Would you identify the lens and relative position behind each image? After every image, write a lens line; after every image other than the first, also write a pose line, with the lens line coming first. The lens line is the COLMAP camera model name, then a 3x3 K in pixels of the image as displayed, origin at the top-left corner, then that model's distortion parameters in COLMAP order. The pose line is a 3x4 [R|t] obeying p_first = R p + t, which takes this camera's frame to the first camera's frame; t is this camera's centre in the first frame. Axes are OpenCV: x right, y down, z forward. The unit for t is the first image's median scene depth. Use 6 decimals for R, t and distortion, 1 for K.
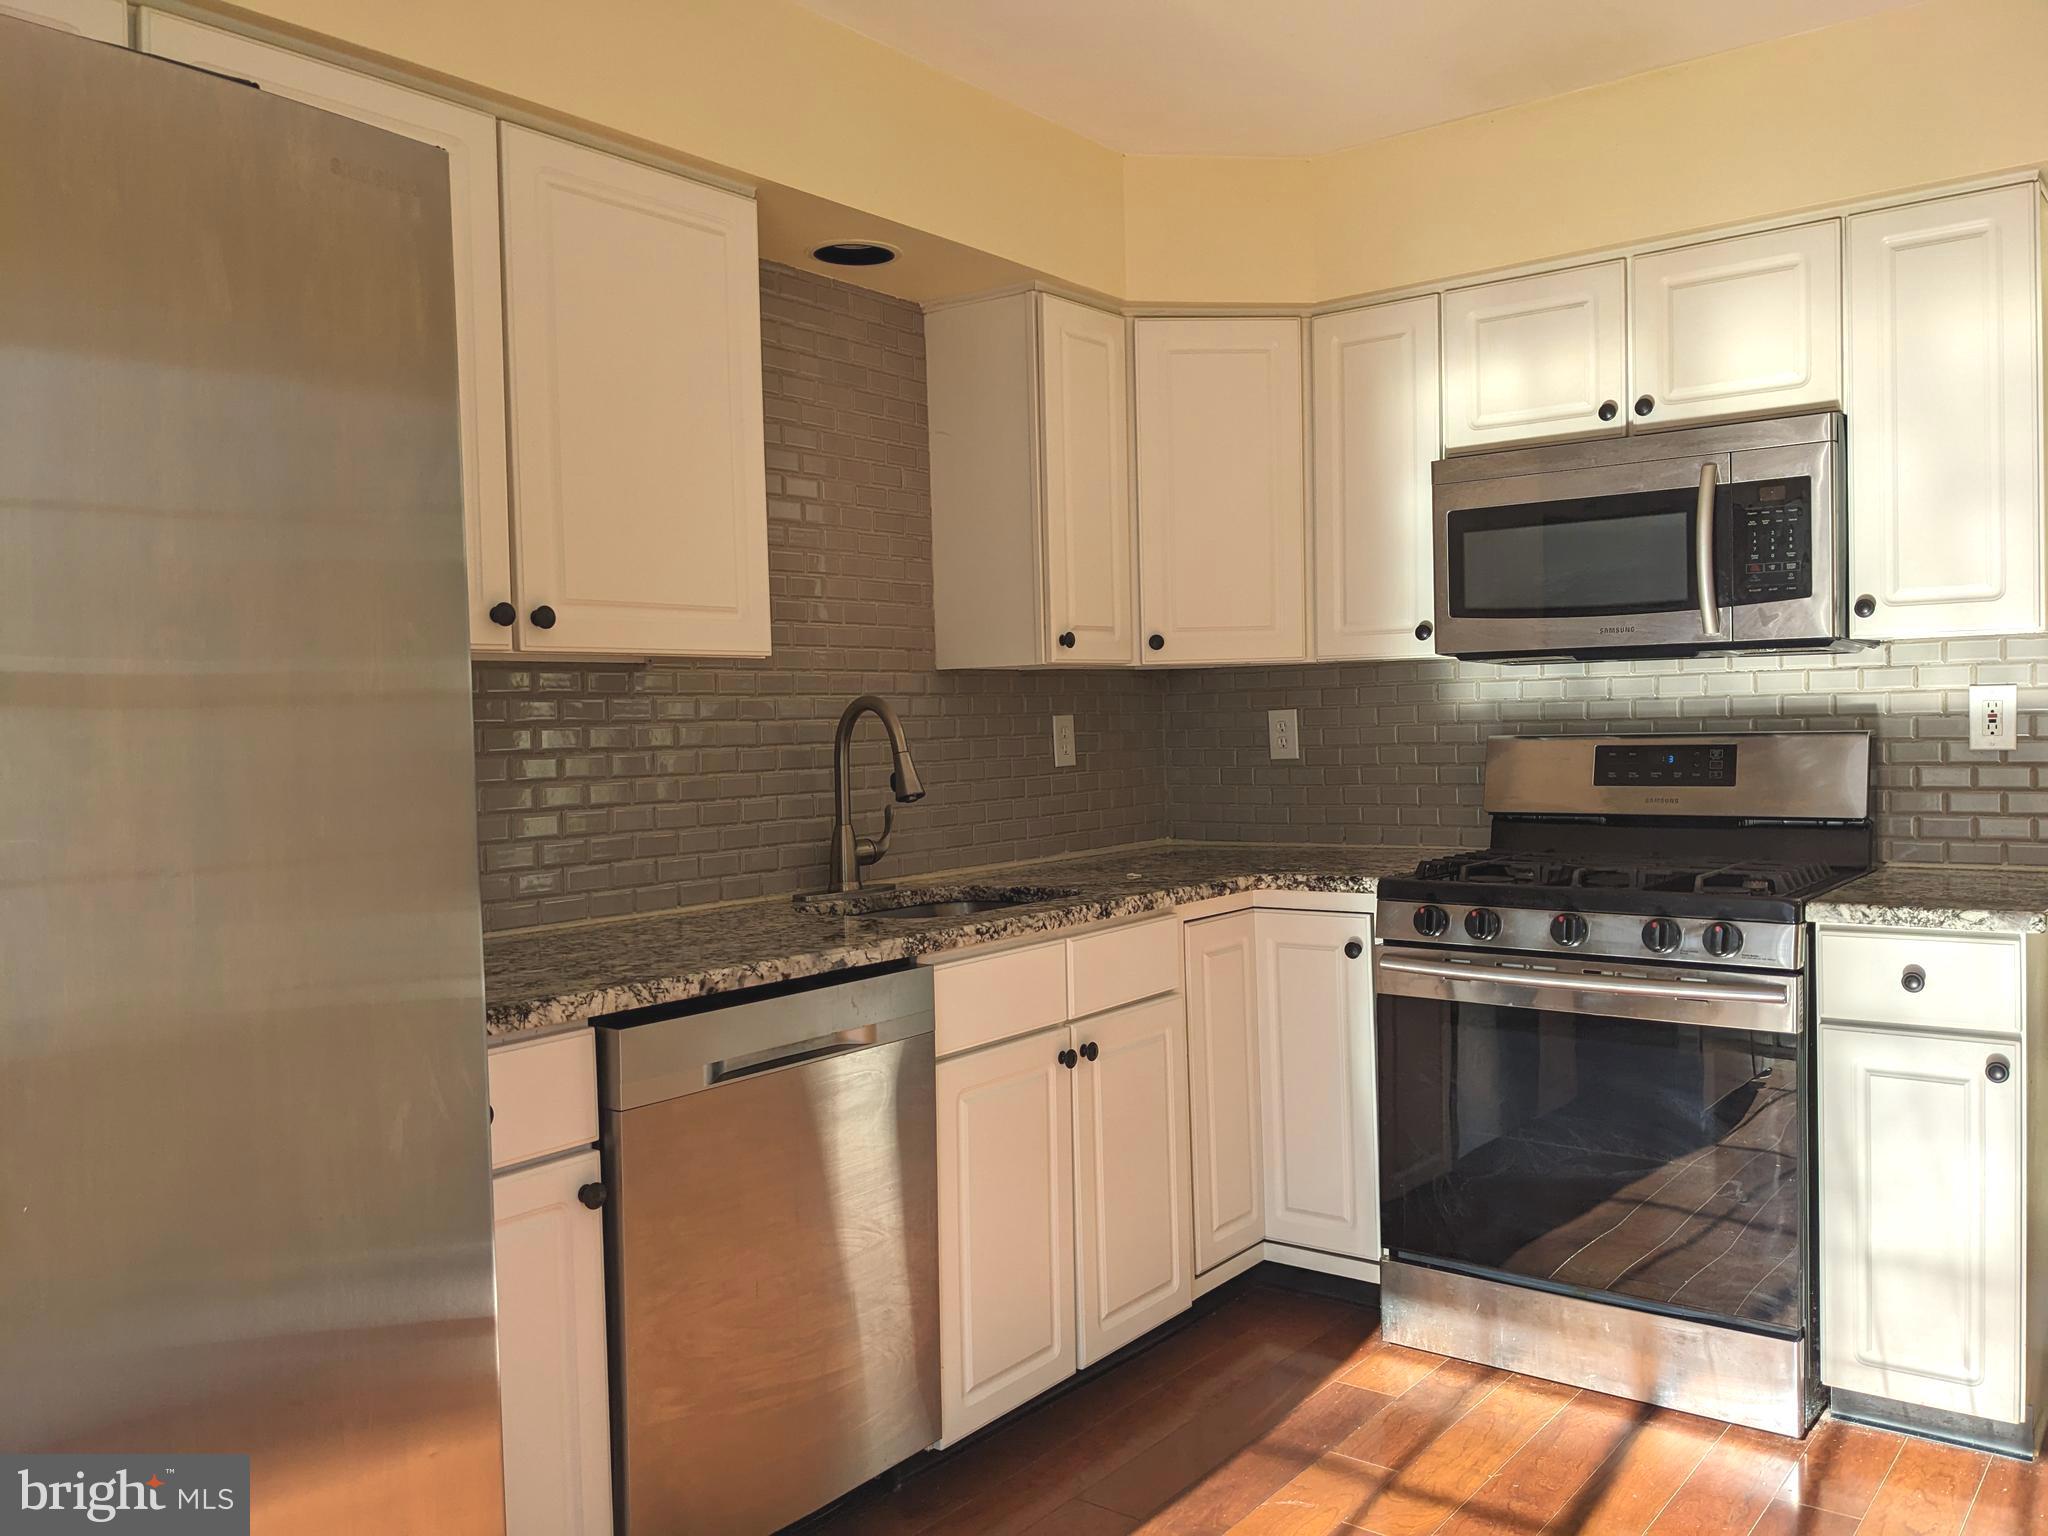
lens RADIAL K [[1615.2, 0, 1024.0], [0, 1615.2, 768.0], [0, 0, 1]] dist [0.107693, -0.147328]
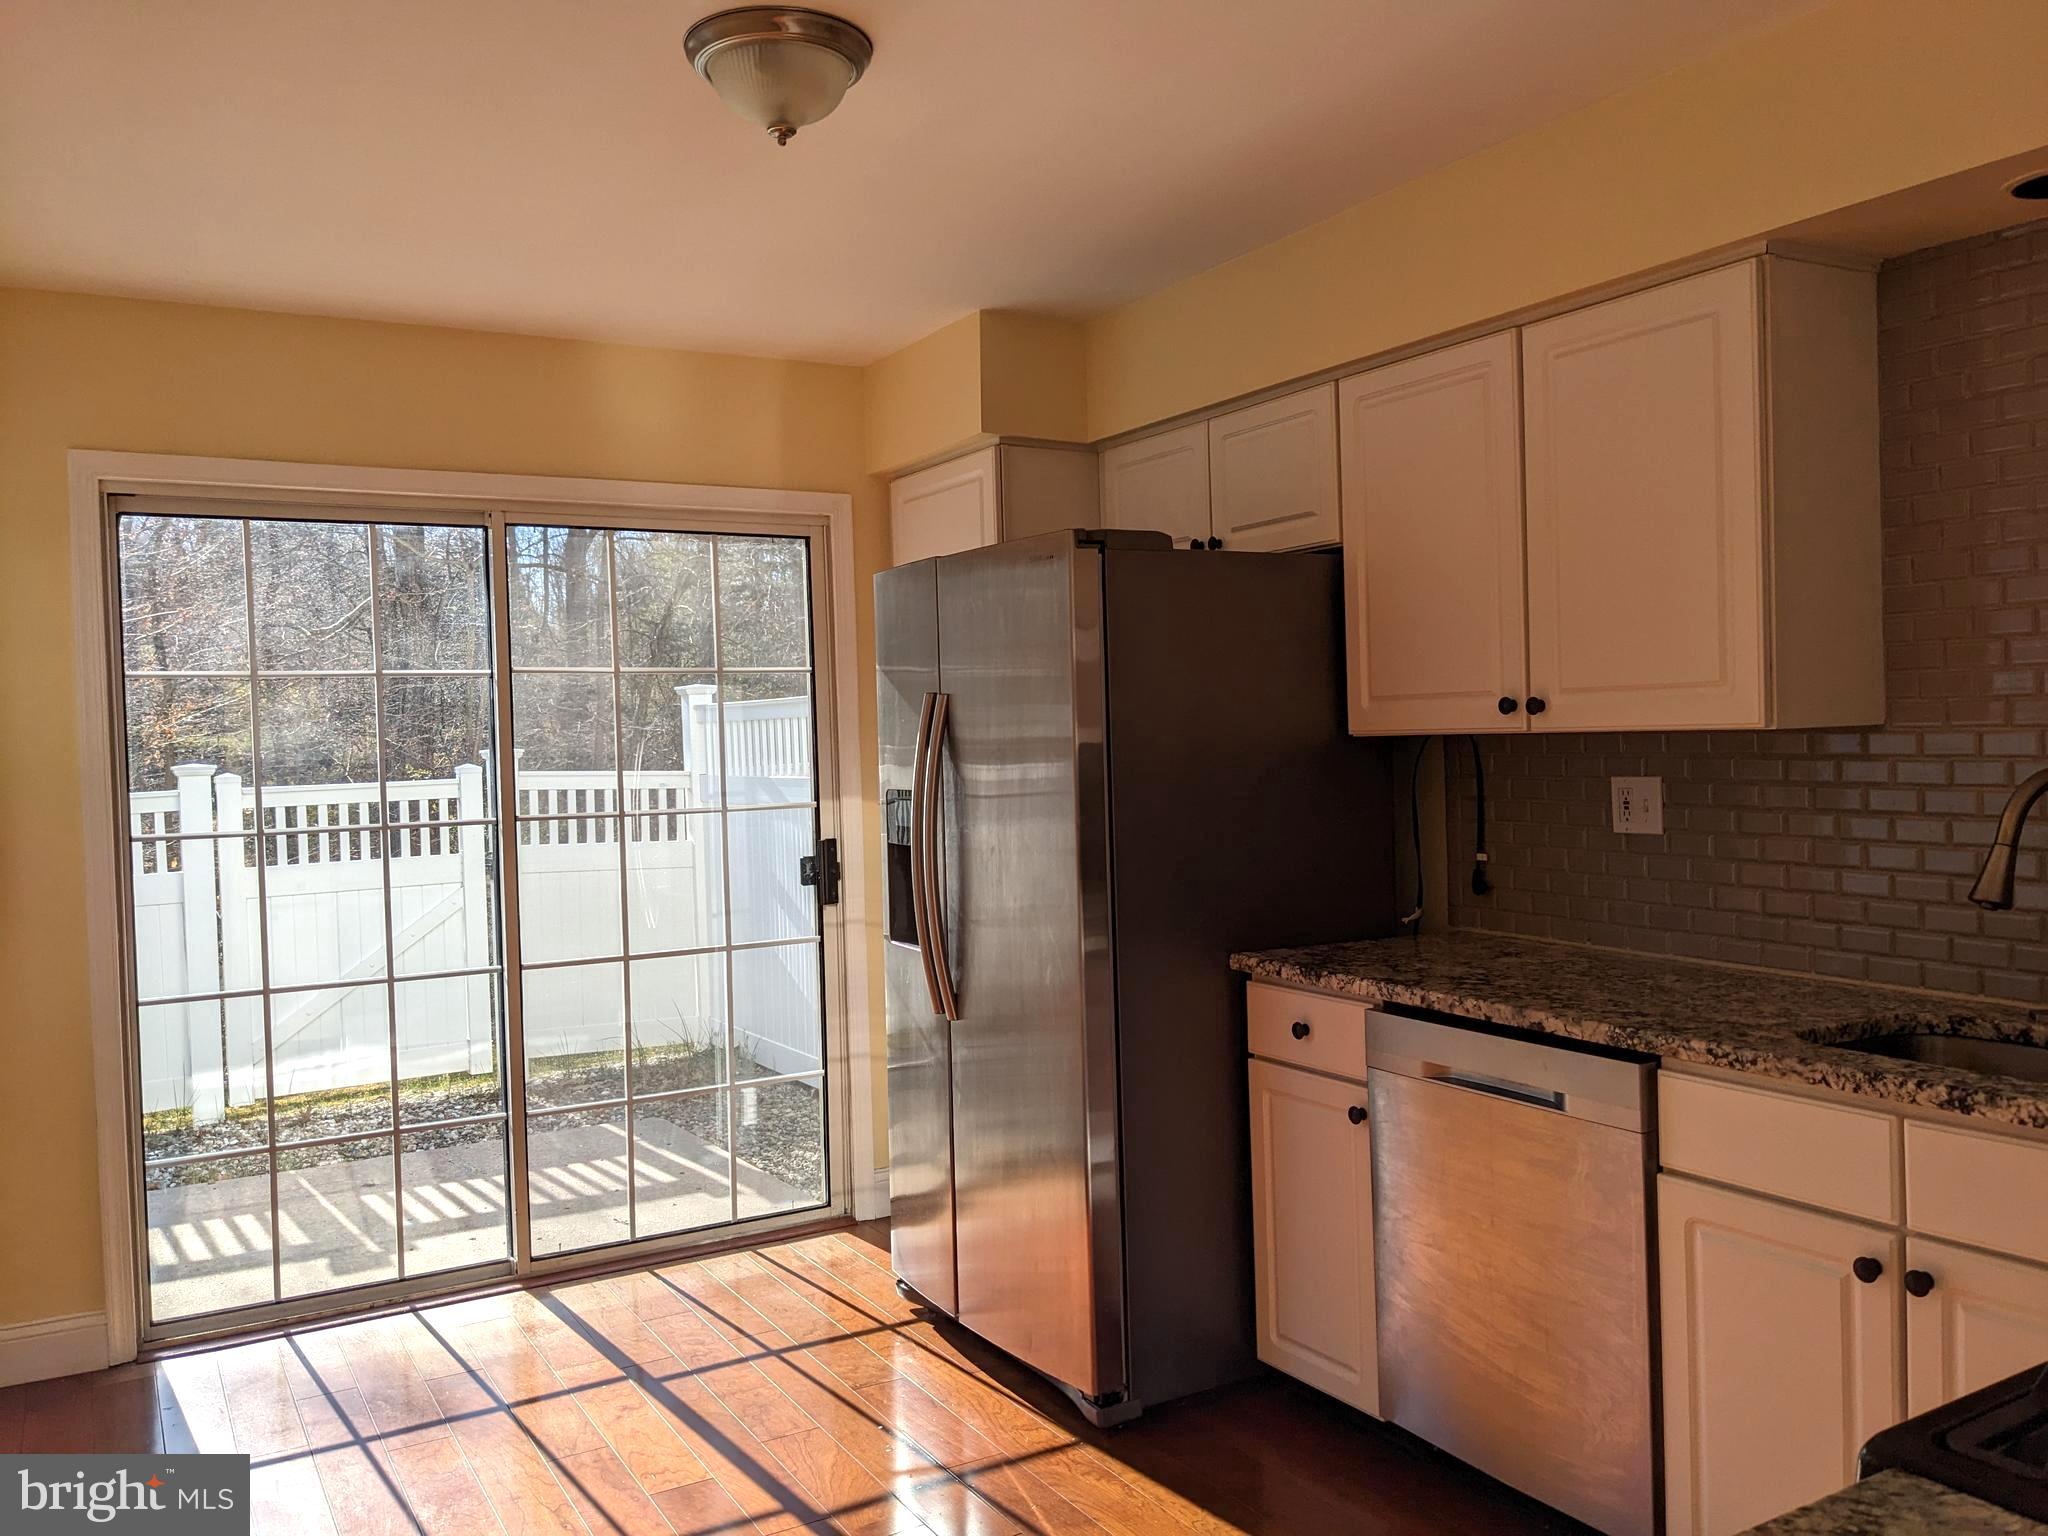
lens RADIAL K [[1625.4, 0, 1024.0], [0, 1625.4, 768.0], [0, 0, 1]] dist [-0.009397, -0.001180]
pose [[-0.351843, 0.051344, -0.934650, 0.923912], [-0.007009, 0.998322, 0.057480, -0.101701], [0.936033, 0.026775, -0.350893, 0.958028]]
